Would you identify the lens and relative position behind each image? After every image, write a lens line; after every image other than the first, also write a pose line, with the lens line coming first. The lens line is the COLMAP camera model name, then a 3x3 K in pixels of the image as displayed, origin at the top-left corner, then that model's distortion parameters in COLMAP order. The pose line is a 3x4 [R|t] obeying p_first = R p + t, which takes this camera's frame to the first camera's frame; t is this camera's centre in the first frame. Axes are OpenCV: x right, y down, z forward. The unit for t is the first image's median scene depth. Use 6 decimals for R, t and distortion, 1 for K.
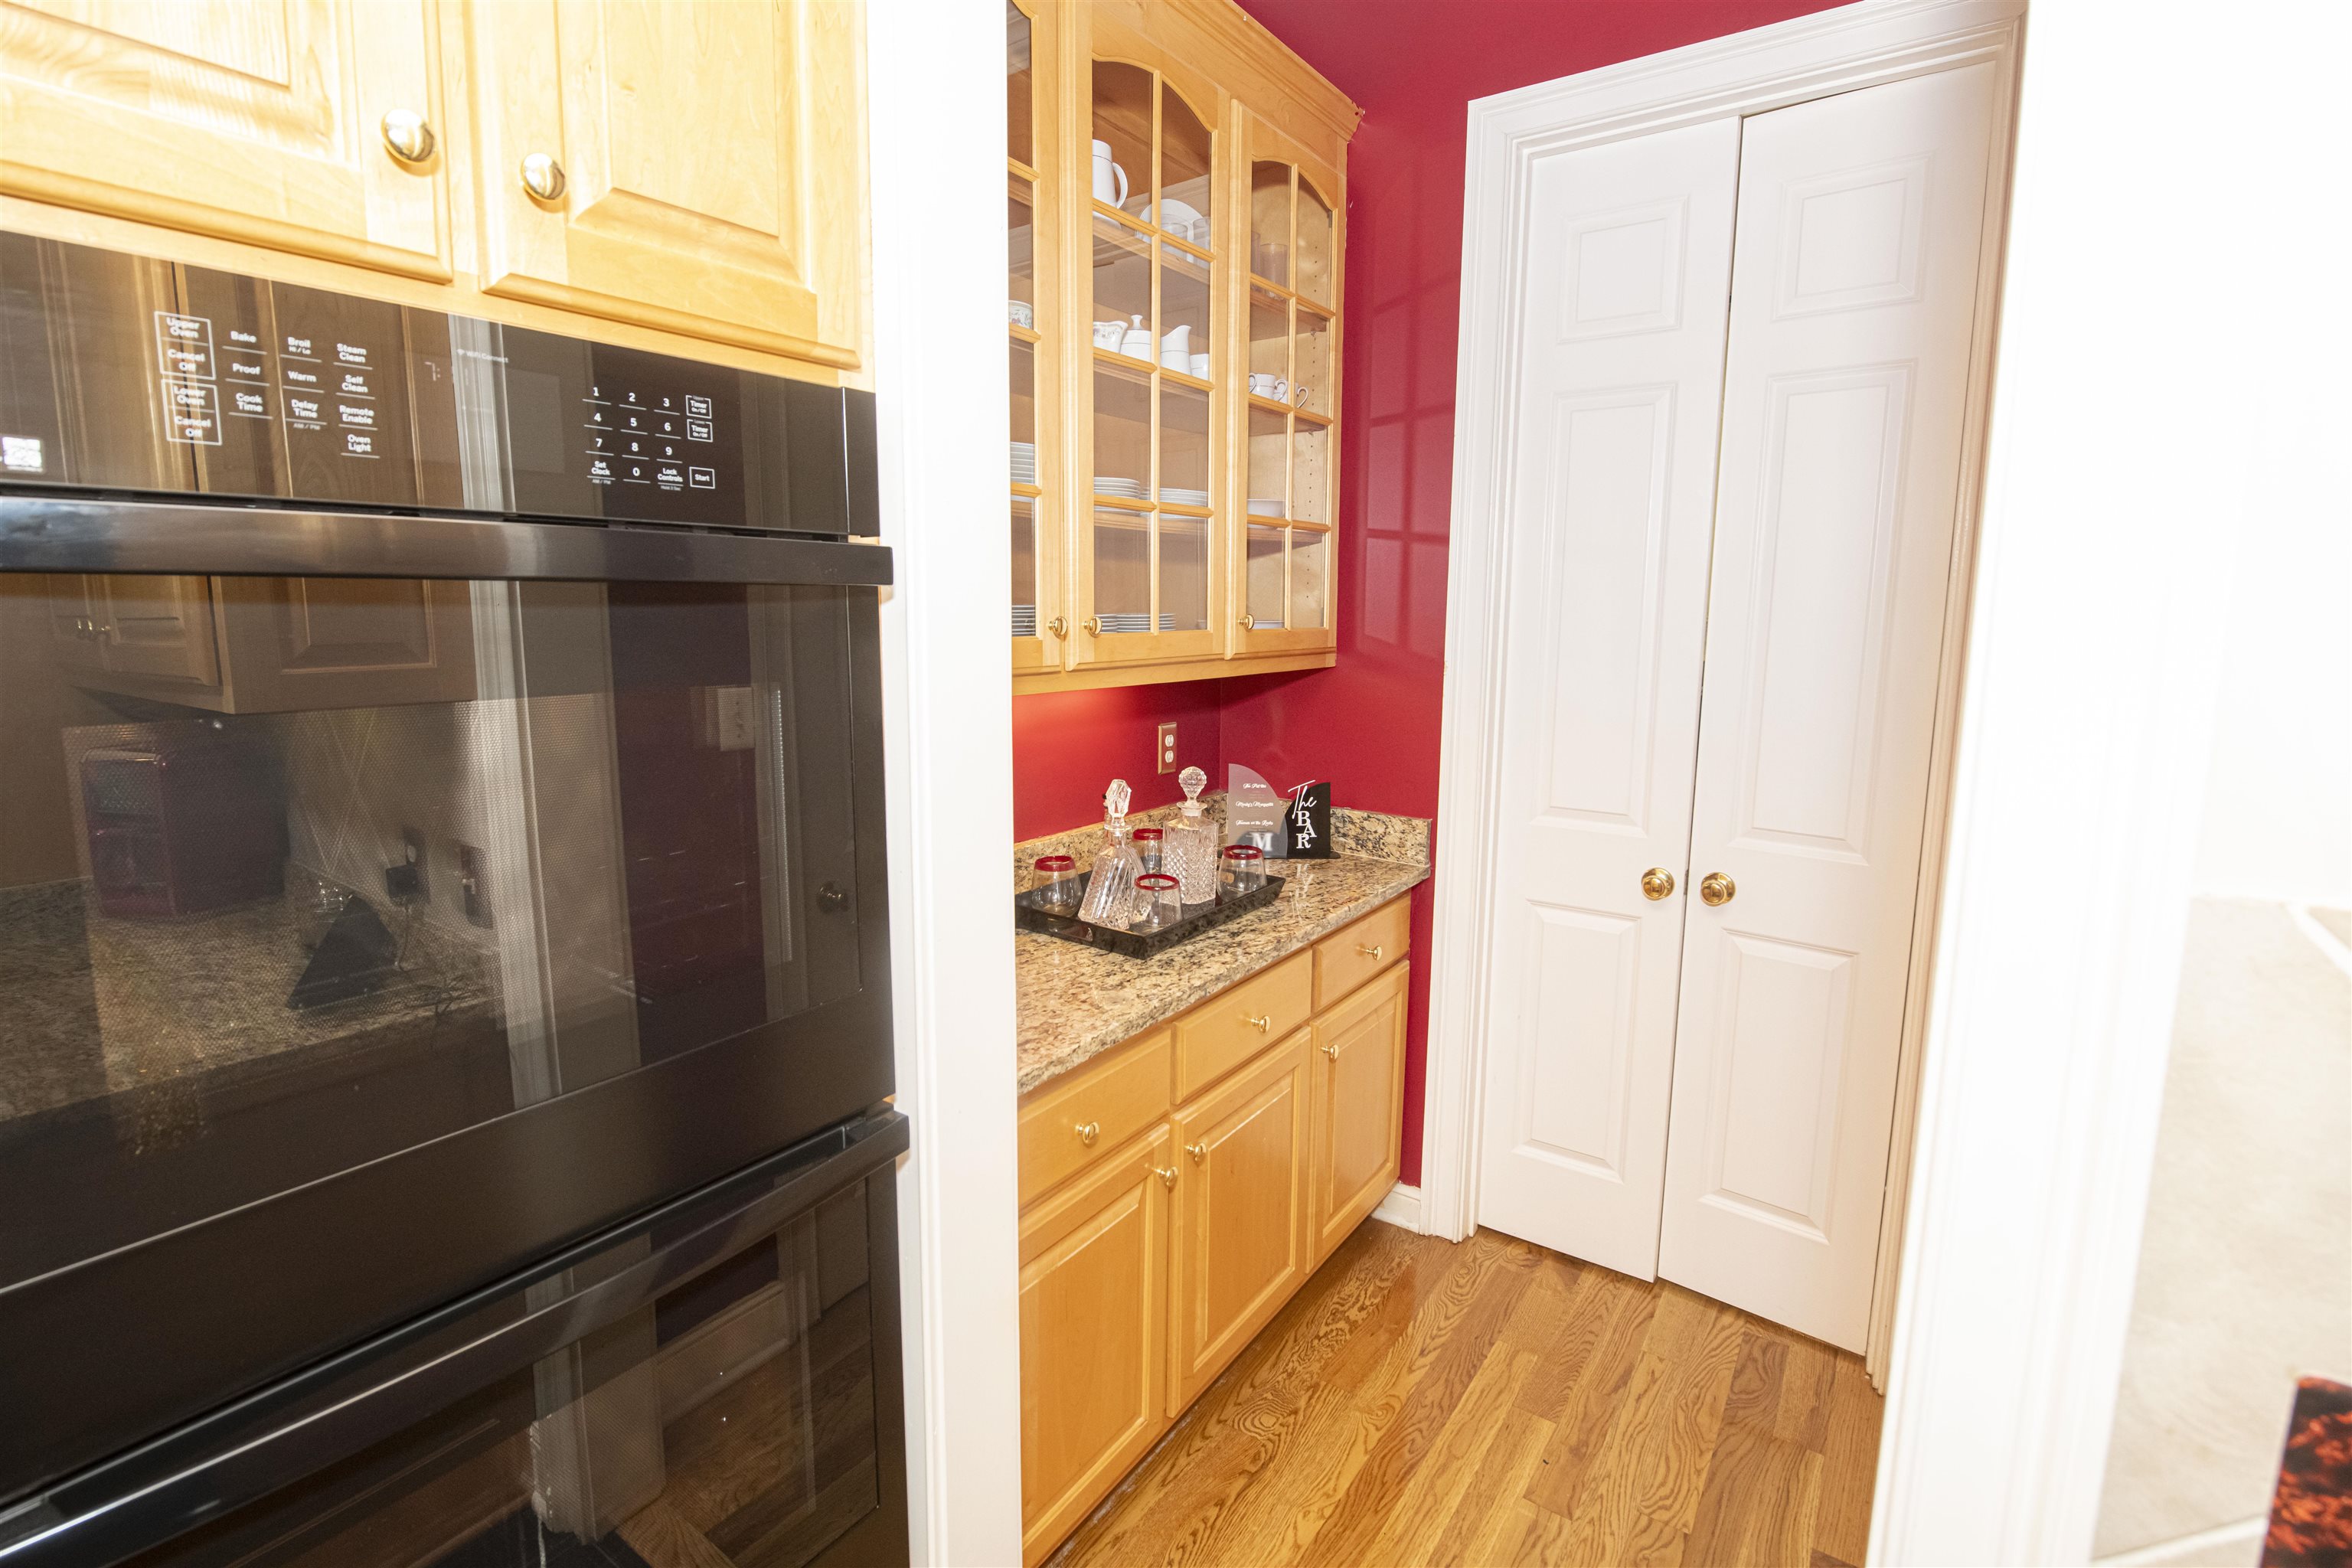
lens RADIAL K [[1083.4, 0, 1138.8], [0, 1083.4, 741.9], [0, 0, 1]] dist [-0.007305, -0.003067]
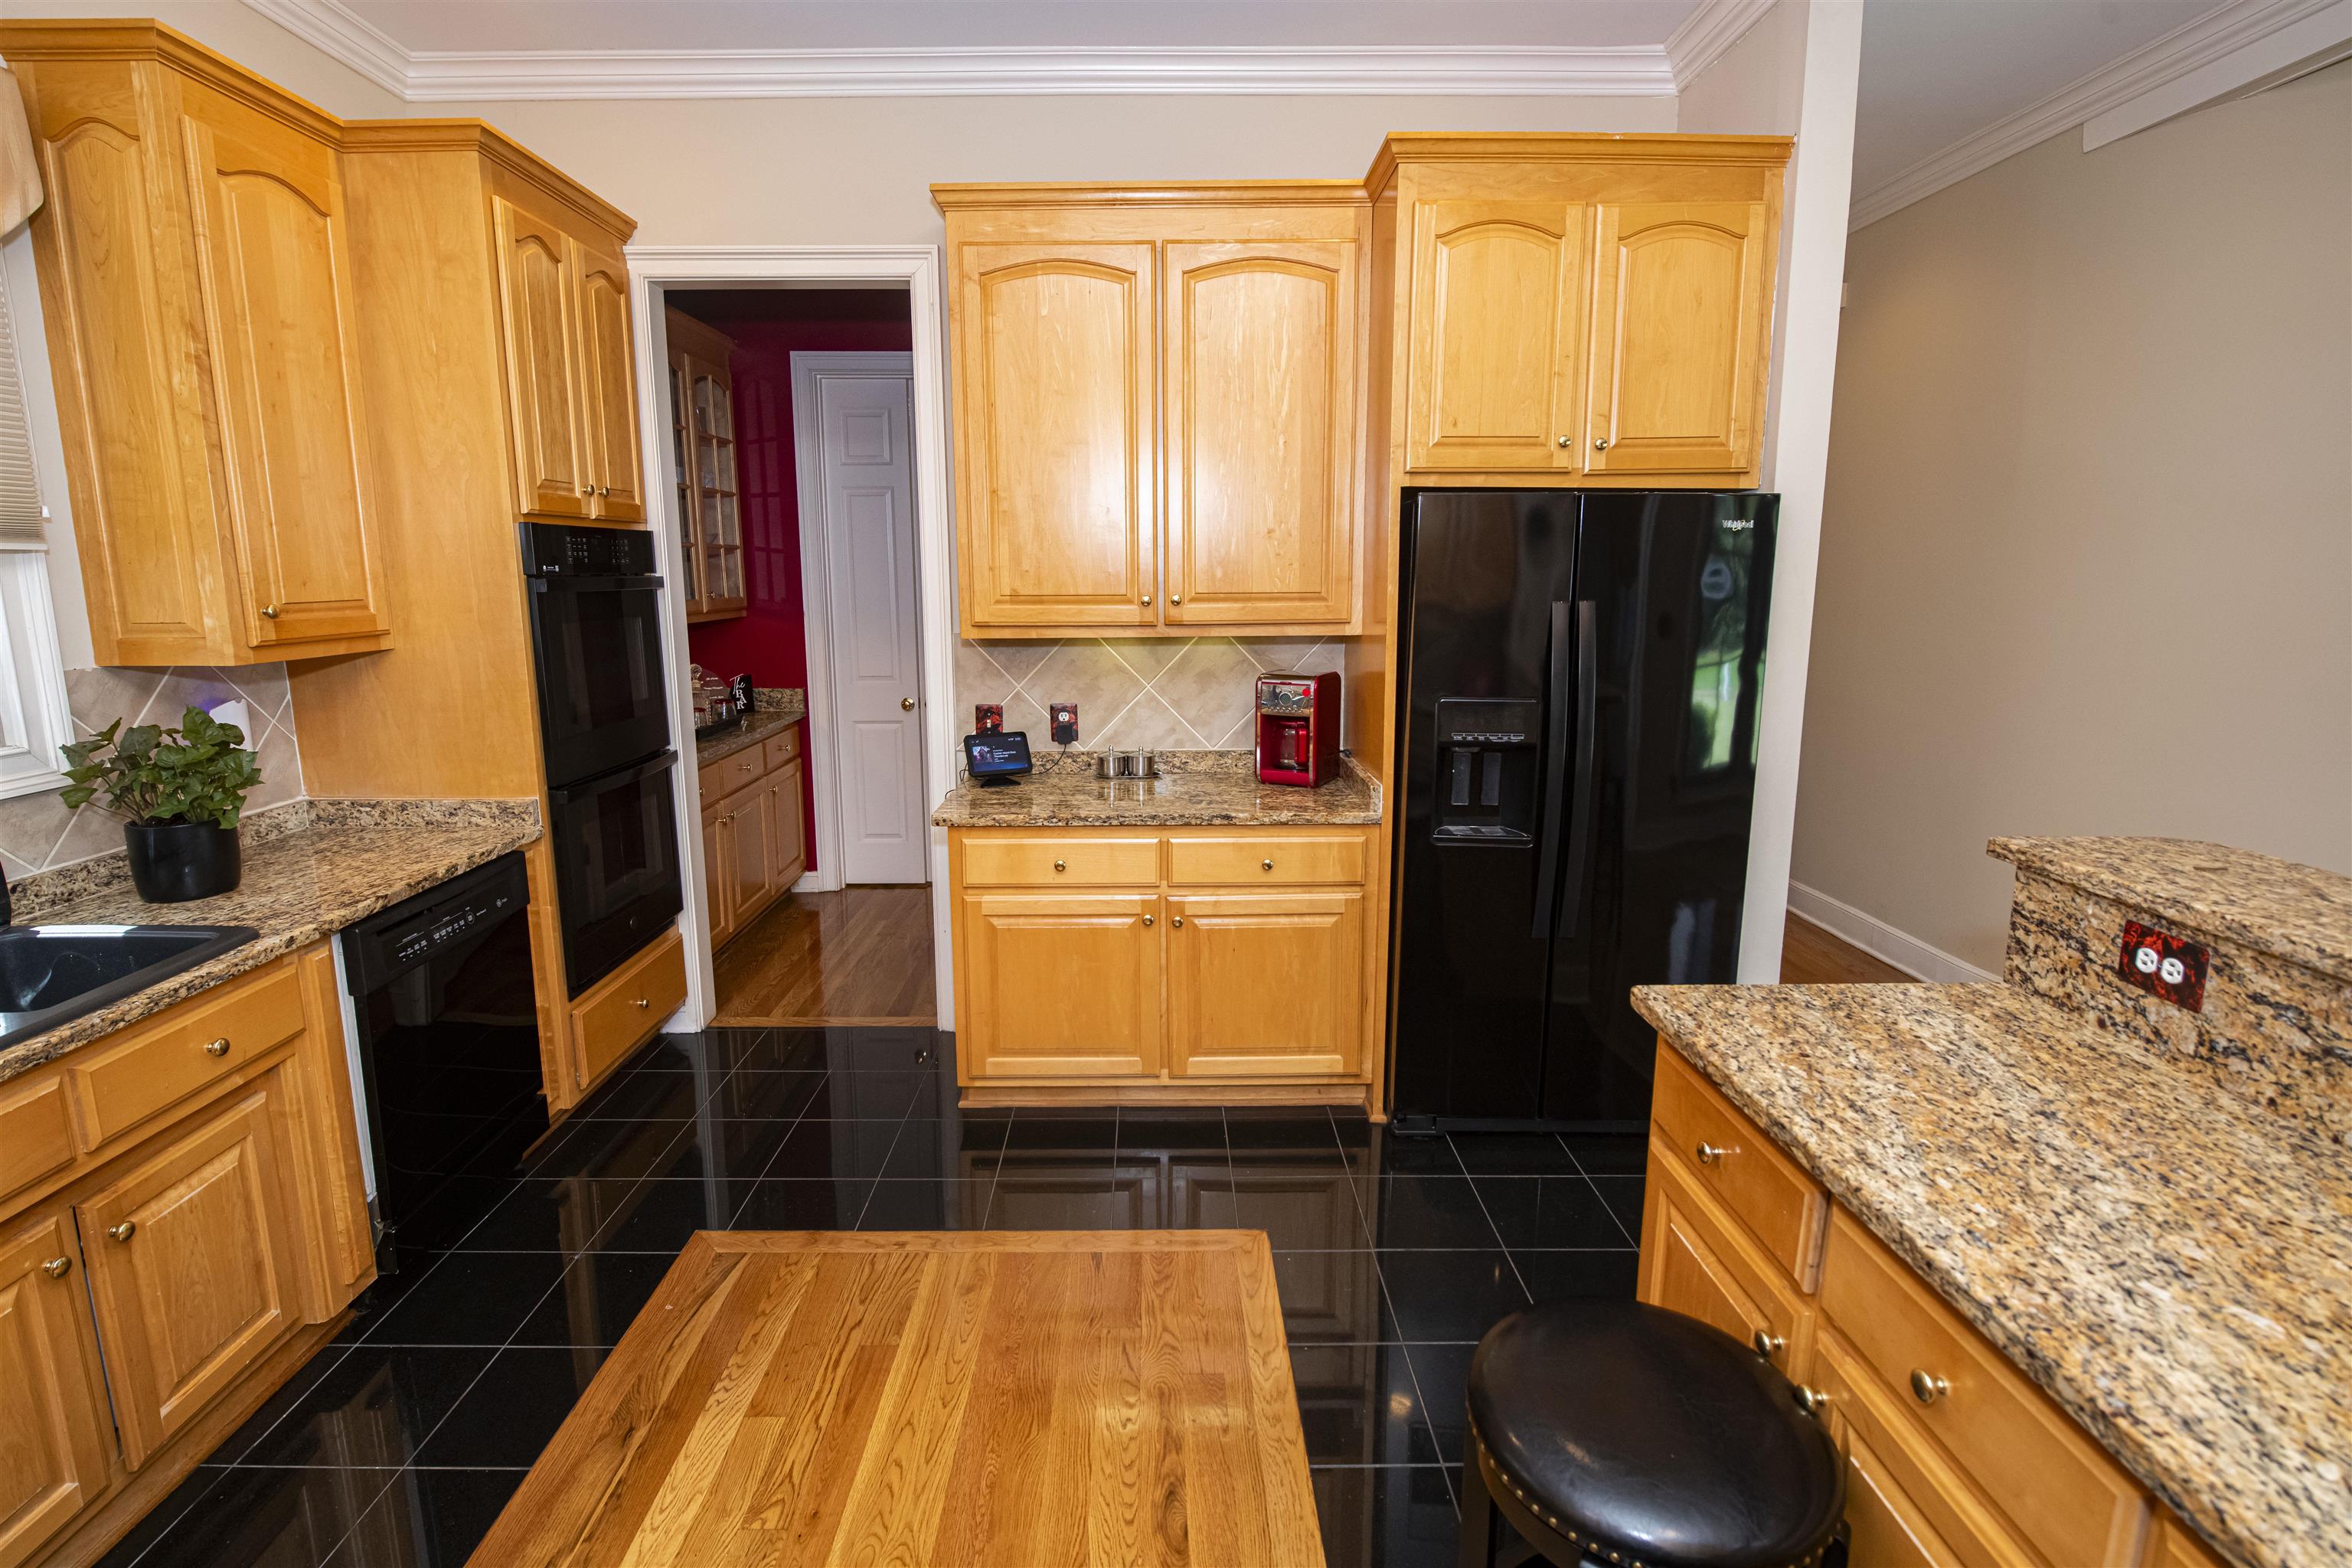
lens RADIAL K [[1083.4, 0, 1152.2], [0, 1083.4, 743.2], [0, 0, 1]] dist [-0.007305, -0.003067]
pose [[0.807279, -0.105638, 0.580639, -0.405976], [0.084700, 0.994403, 0.063154, 0.102896], [-0.584061, -0.001803, 0.811708, -1.067230]]
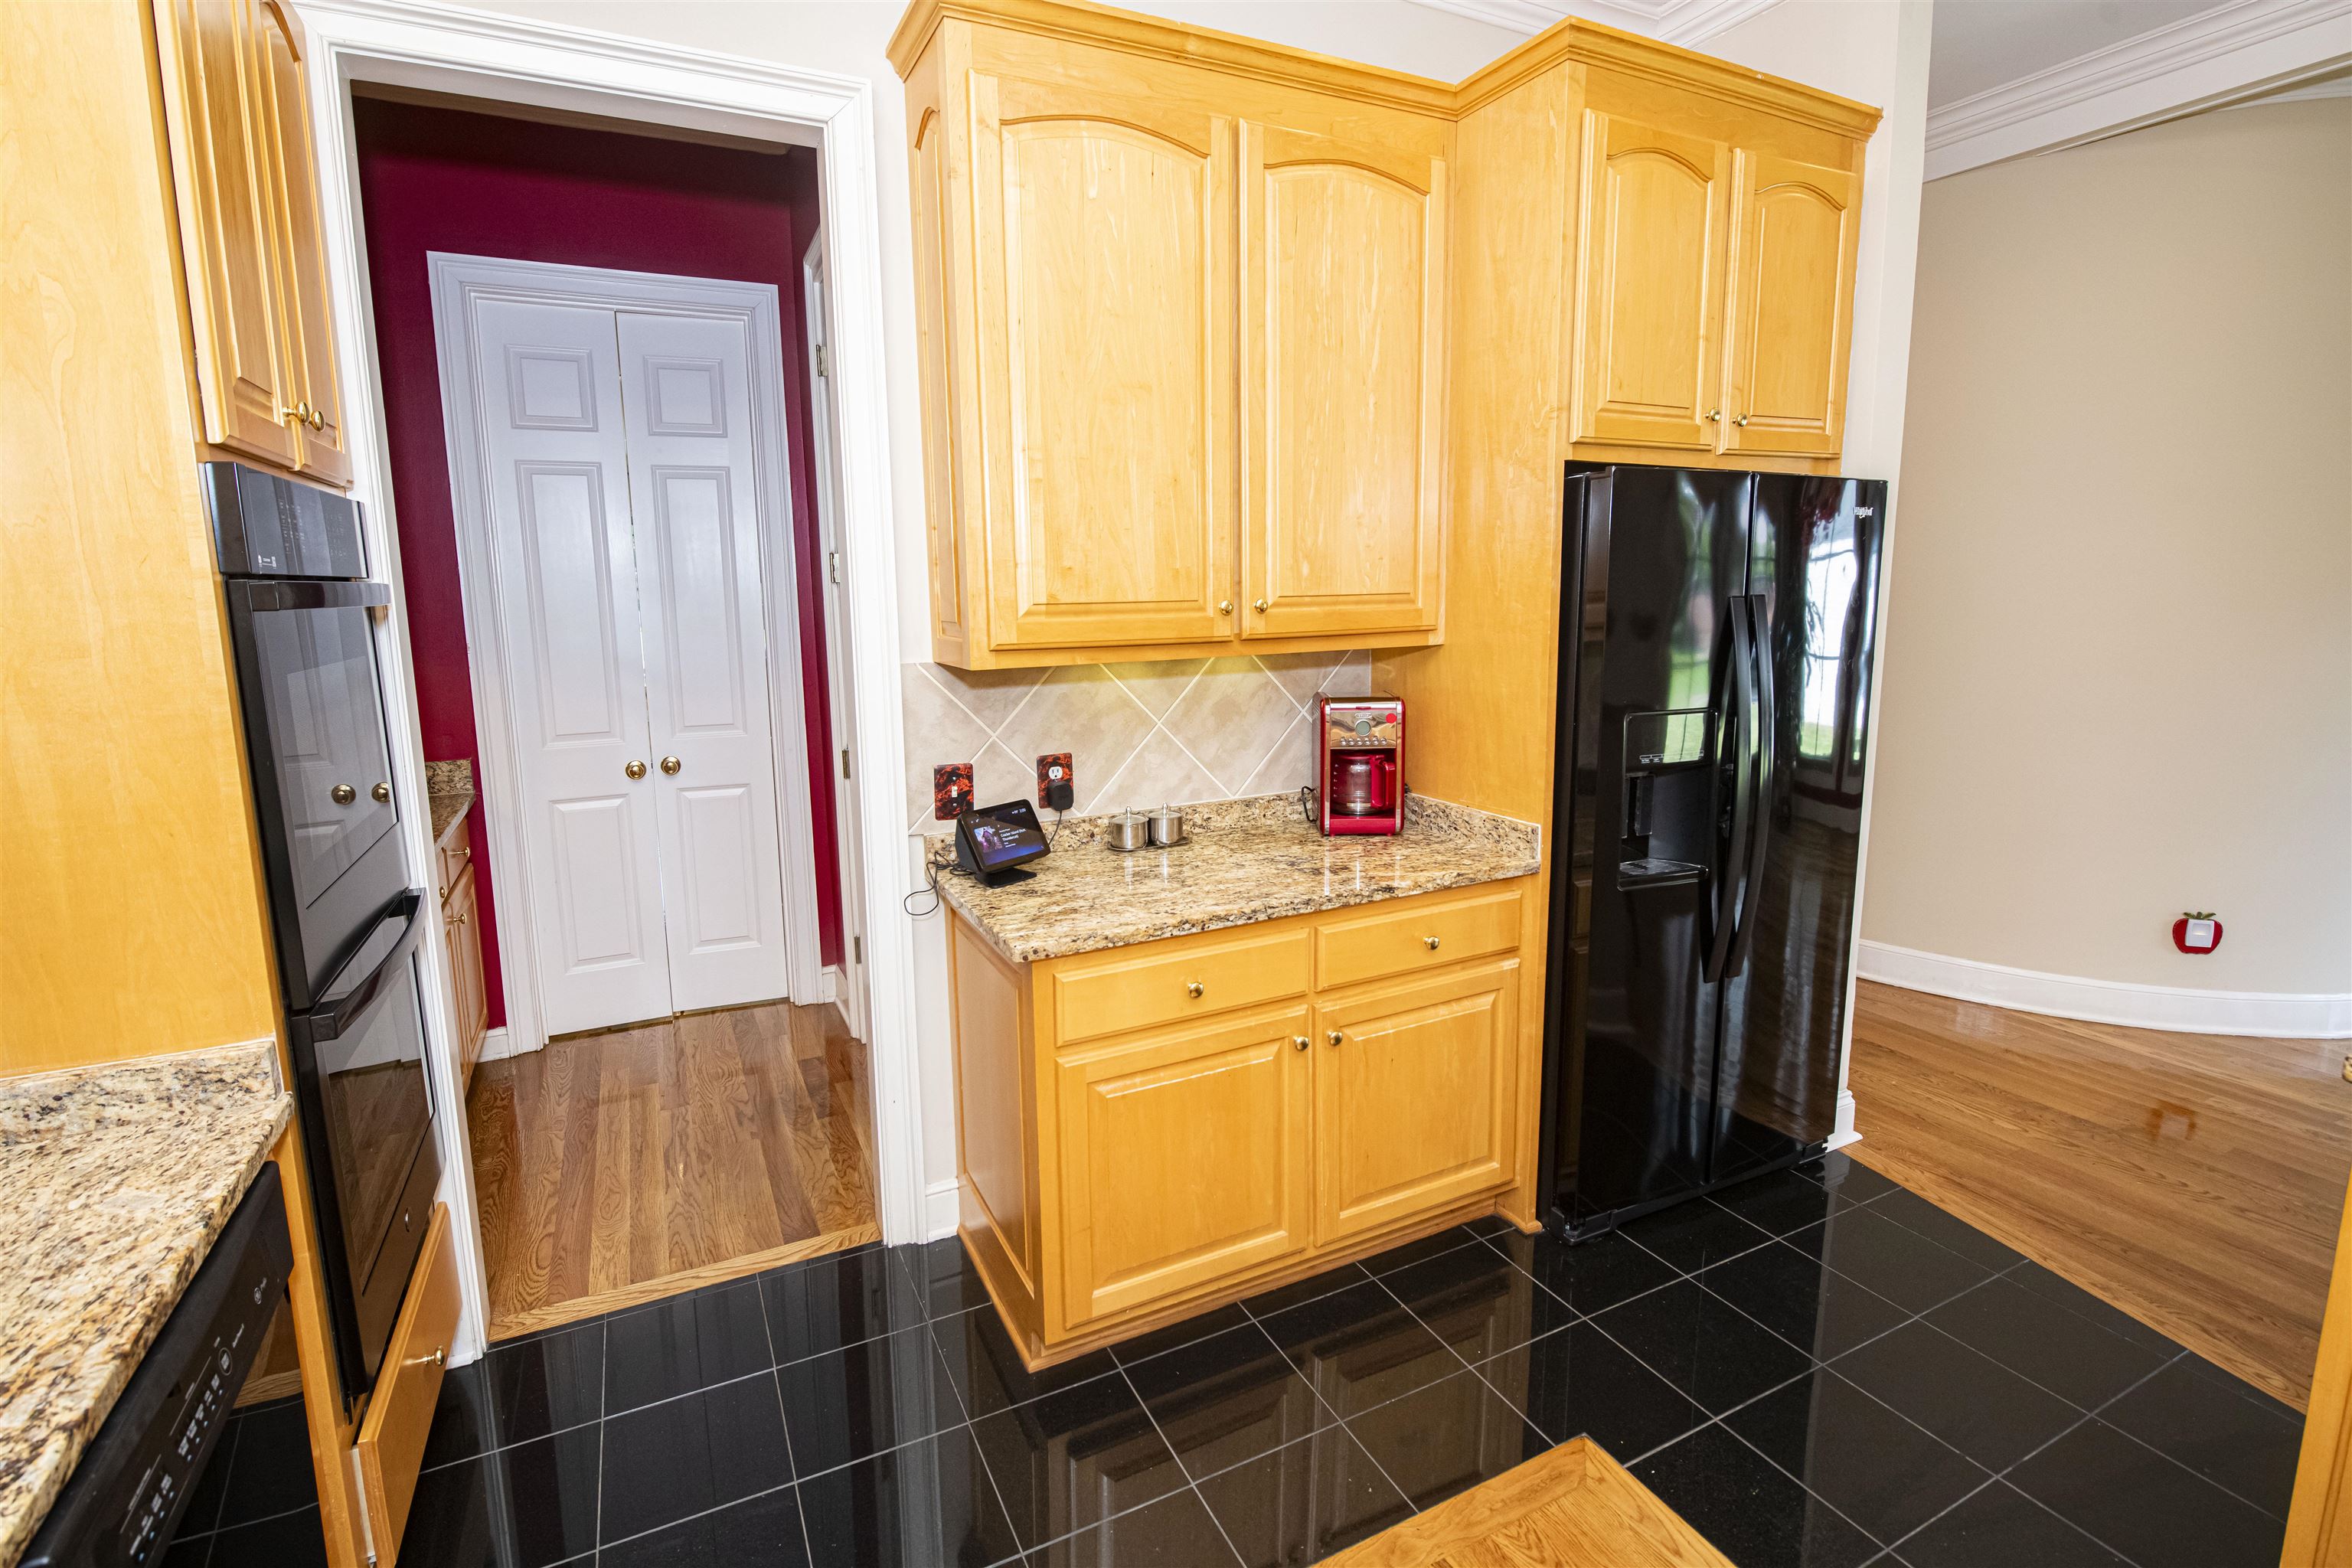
lens RADIAL K [[1083.4, 0, 1154.3], [0, 1083.4, 743.3], [0, 0, 1]] dist [-0.007305, -0.003067]
pose [[0.473279, -0.143911, 0.869078, -0.513651], [0.129489, 0.987214, 0.092957, 0.037715], [-0.871344, 0.068541, 0.485862, -0.431761]]
